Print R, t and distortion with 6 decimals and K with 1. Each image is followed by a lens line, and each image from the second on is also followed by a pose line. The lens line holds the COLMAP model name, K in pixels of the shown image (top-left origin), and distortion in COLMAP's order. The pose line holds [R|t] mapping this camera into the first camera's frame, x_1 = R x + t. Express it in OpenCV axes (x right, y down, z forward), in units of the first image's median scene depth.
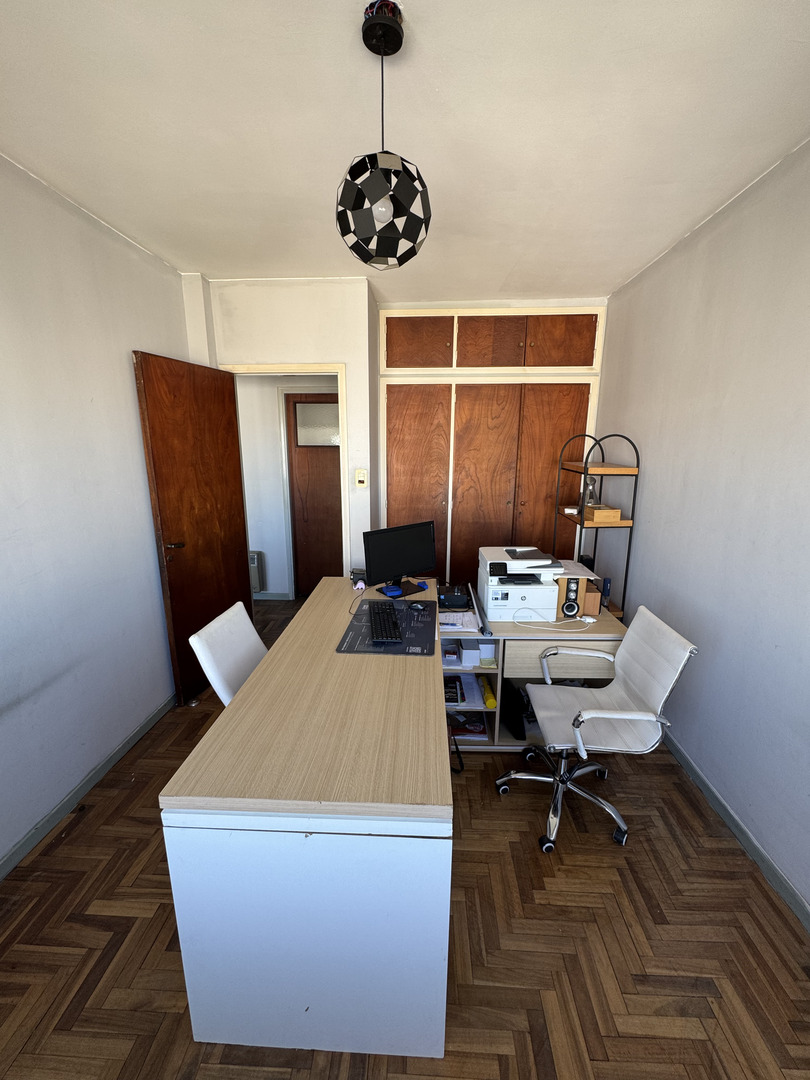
lens RADIAL K [[428.8, 0, 404.9], [0, 428.8, 539.5], [0, 0, 1]] dist [-0.004006, 0.000780]
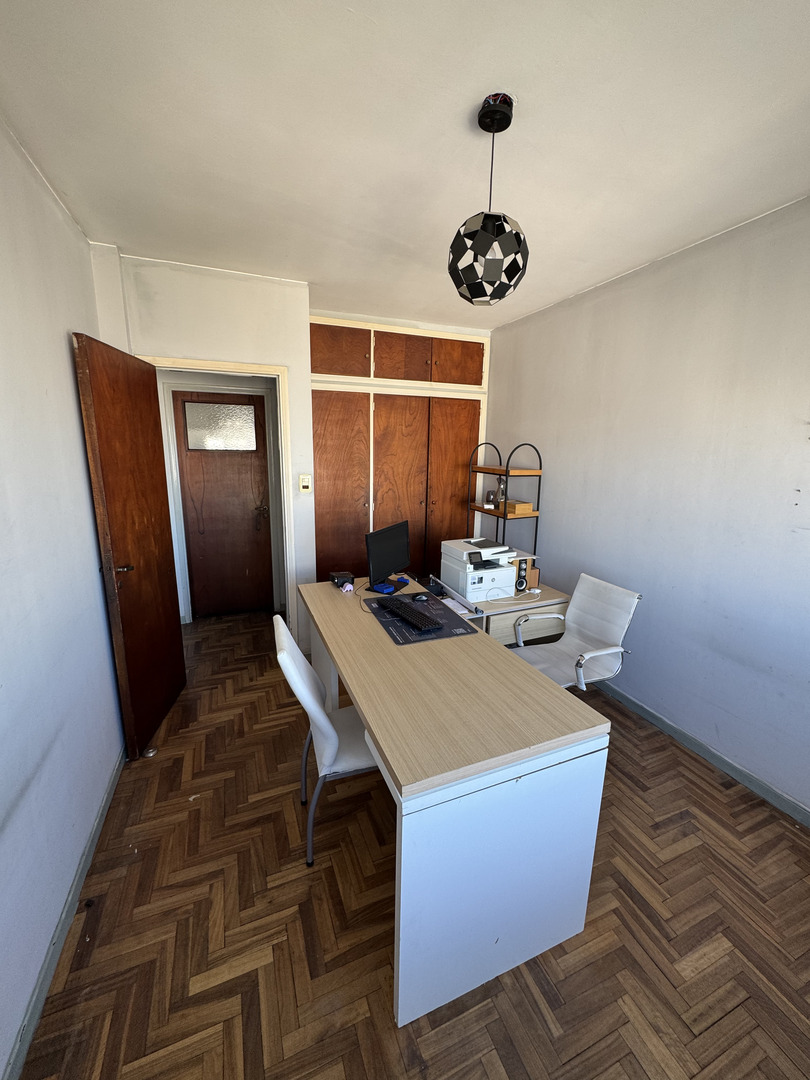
lens RADIAL K [[428.8, 0, 404.9], [0, 428.8, 539.5], [0, 0, 1]] dist [-0.004006, 0.000780]
pose [[0.906792, -0.078114, 0.414278, -0.415516], [0.081702, 0.996615, 0.009082, -0.005795], [-0.413586, 0.025612, 0.910105, 0.011506]]
